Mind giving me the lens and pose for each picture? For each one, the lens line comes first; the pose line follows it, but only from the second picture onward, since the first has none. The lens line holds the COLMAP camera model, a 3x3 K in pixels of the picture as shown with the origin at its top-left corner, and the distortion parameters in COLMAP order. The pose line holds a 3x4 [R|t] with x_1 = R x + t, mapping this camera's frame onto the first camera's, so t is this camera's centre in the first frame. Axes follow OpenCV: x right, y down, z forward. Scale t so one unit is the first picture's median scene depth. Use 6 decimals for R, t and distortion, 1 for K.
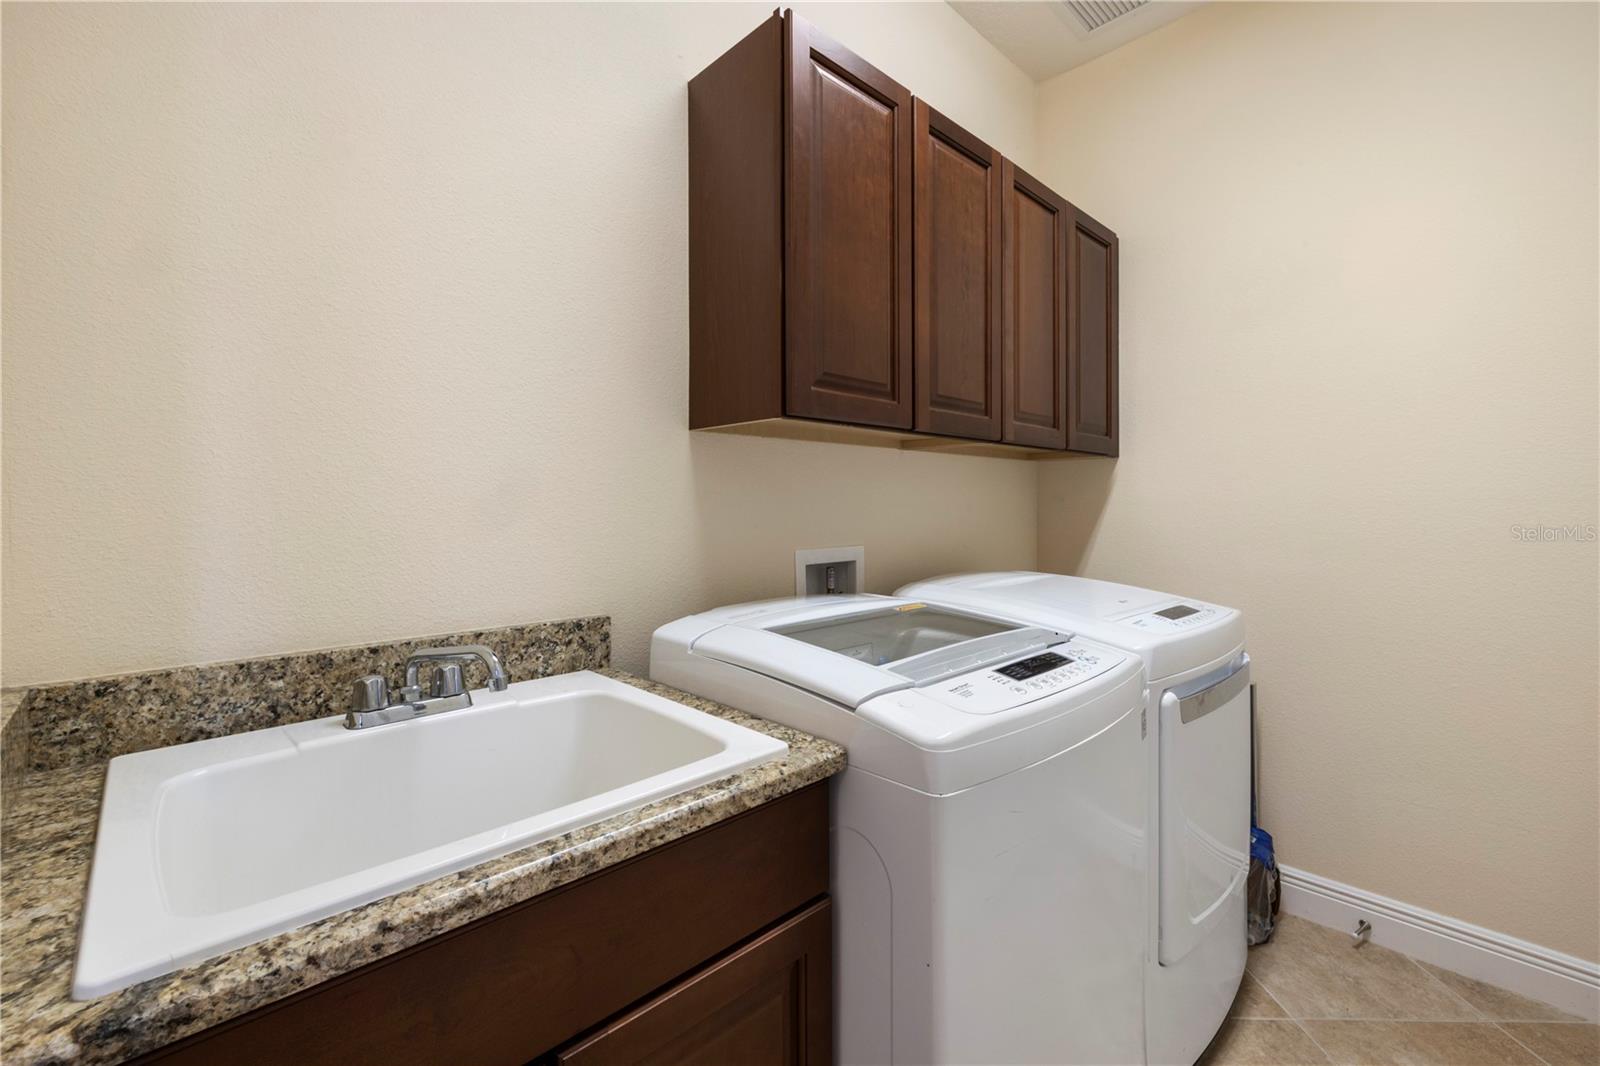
lens RADIAL K [[676.1, 0, 782.2], [0, 676.1, 499.4], [0, 0, 1]] dist [0.001504, -0.001509]
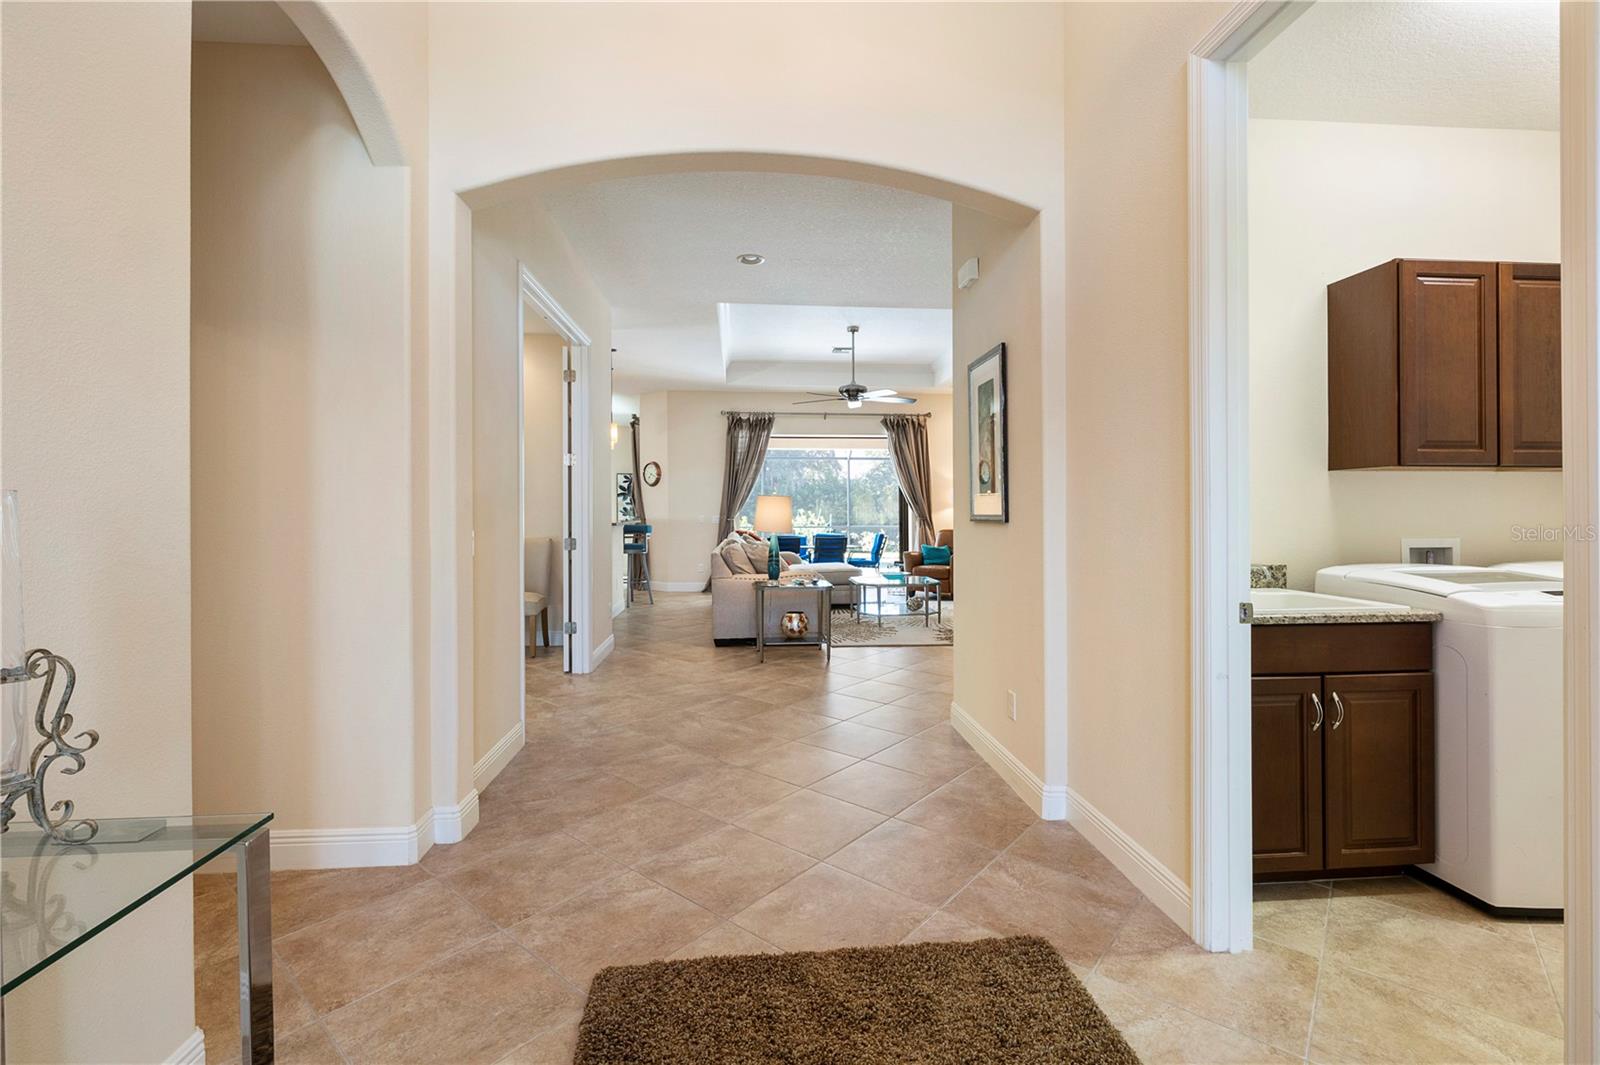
lens RADIAL K [[676.1, 0, 797.7], [0, 676.1, 520.4], [0, 0, 1]] dist [0.001504, -0.001509]
pose [[0.787743, 0.003452, -0.615994, -0.135765], [0.007329, 0.999861, 0.014976, -0.006231], [0.615960, -0.016312, 0.787608, -1.354270]]
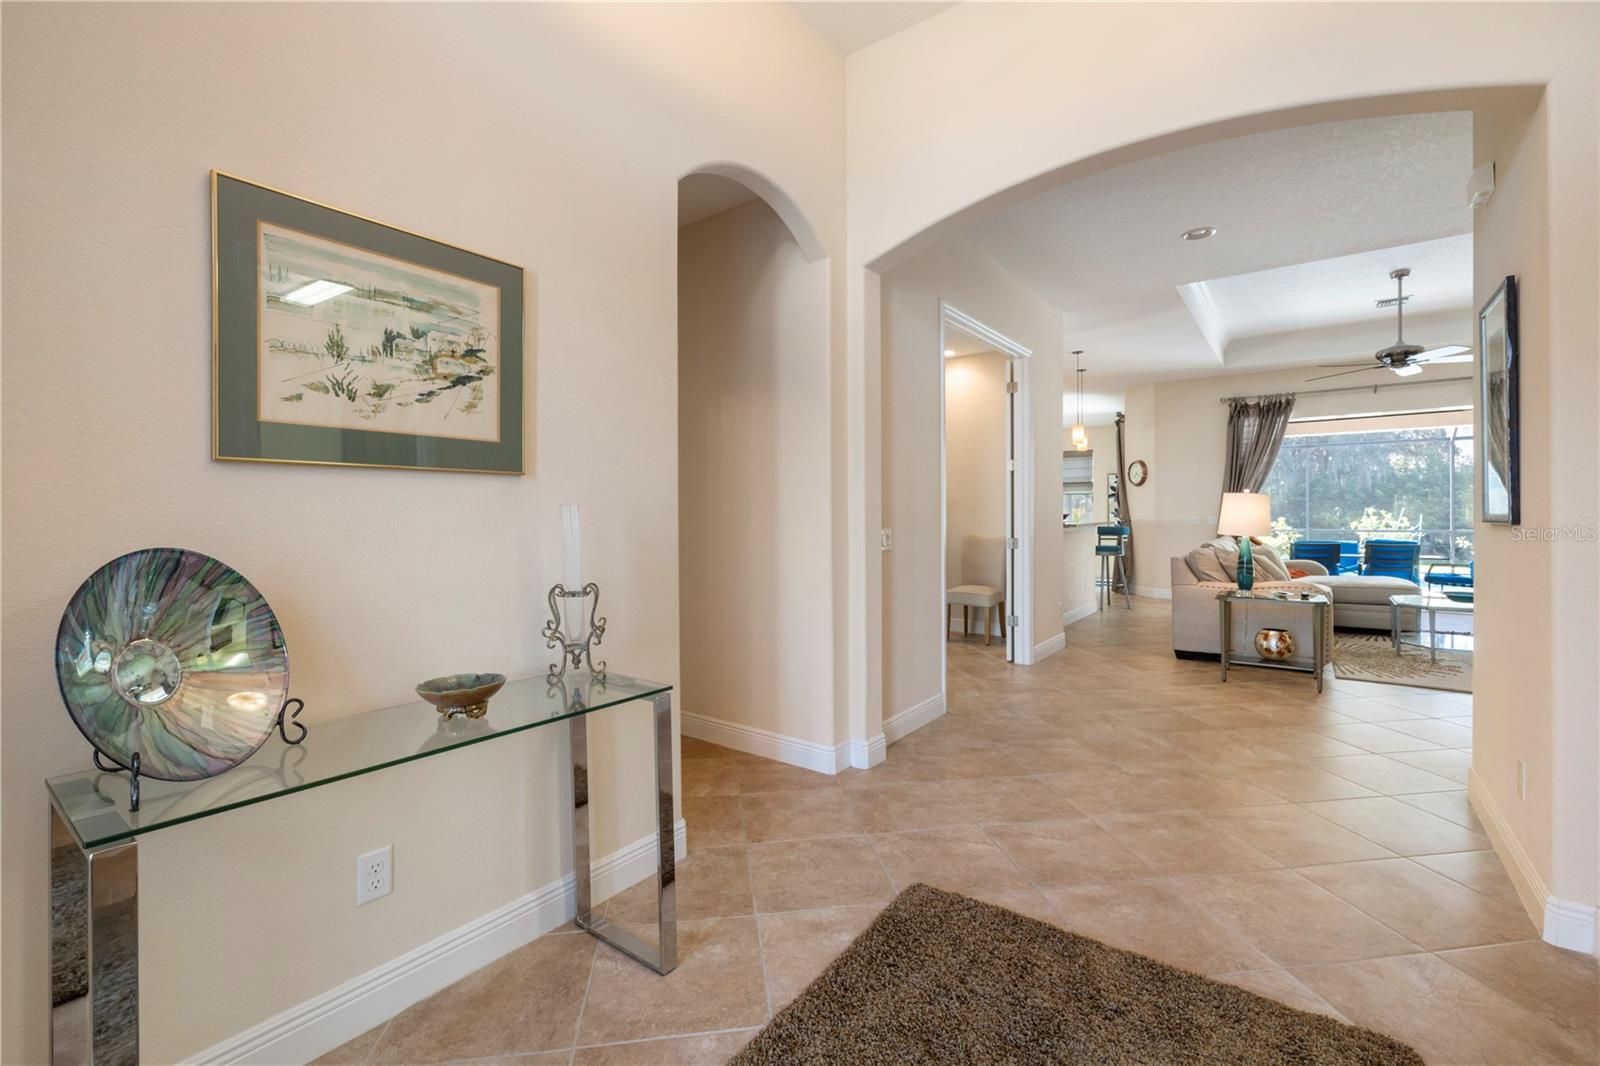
lens RADIAL K [[676.1, 0, 825.3], [0, 676.1, 527.8], [0, 0, 1]] dist [0.001504, -0.001509]
pose [[0.205625, 0.014344, -0.978526, 0.246790], [0.011920, 0.999782, 0.017161, -0.001924], [0.978558, -0.015193, 0.205410, -1.129205]]
